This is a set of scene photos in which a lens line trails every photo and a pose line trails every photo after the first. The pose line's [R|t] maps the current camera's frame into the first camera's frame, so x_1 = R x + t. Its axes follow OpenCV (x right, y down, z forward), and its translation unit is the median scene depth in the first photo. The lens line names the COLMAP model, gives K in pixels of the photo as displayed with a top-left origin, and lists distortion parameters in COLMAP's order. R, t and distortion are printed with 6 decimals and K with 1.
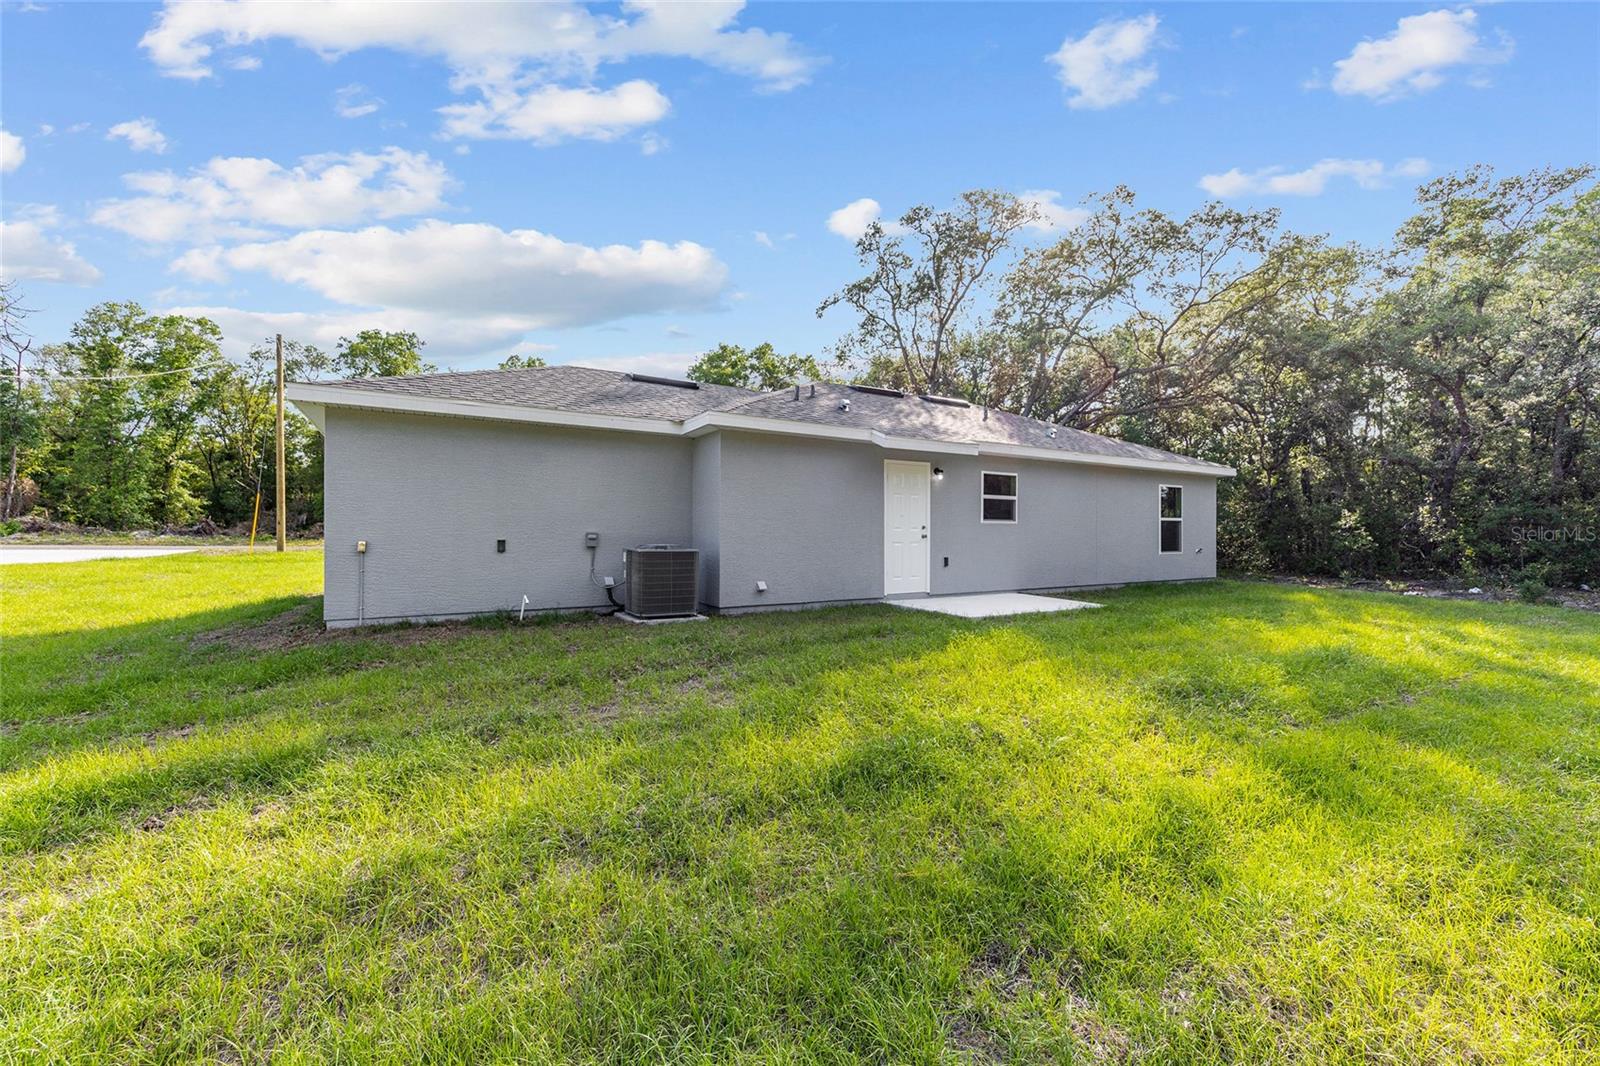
lens RADIAL K [[641.2, 0, 802.1], [0, 641.2, 534.4], [0, 0, 1]] dist [-0.000853, 0.001111]
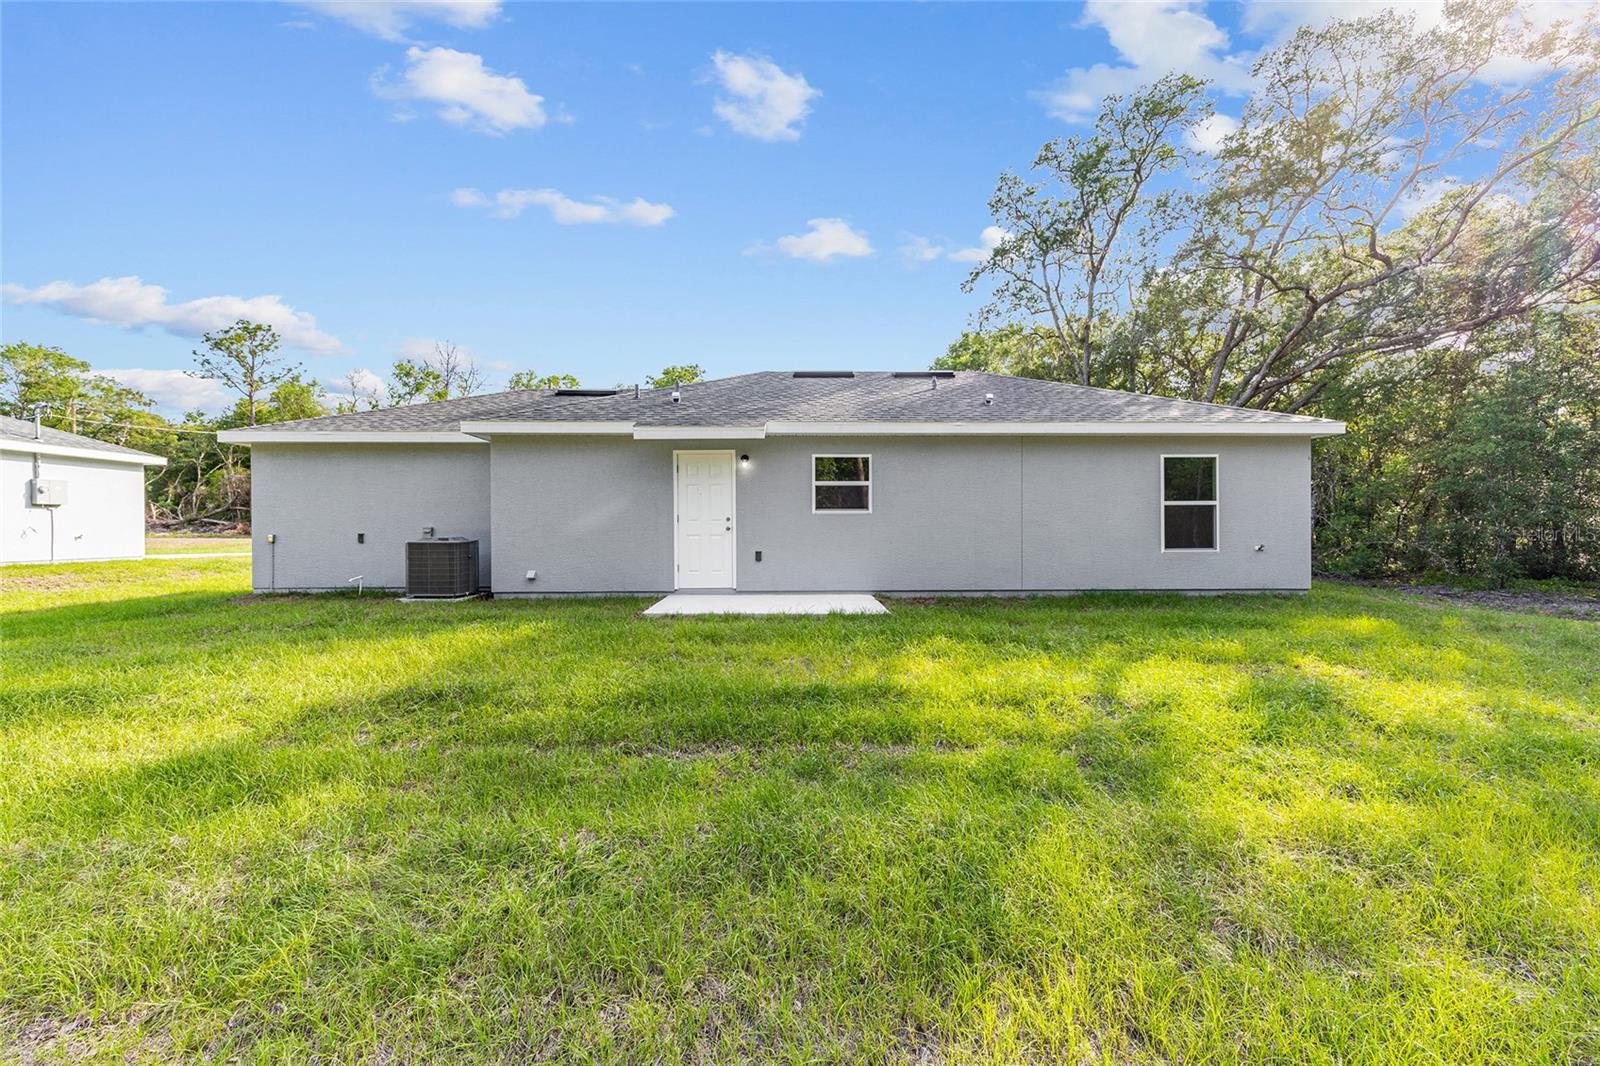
lens RADIAL K [[641.7, 0, 802.8], [0, 641.7, 531.8], [0, 0, 1]] dist [-0.002140, 0.000752]
pose [[0.867565, -0.005607, -0.497292, 0.755228], [0.006281, 0.999980, -0.000318, 0.008678], [0.497284, -0.002848, 0.867583, 0.235303]]
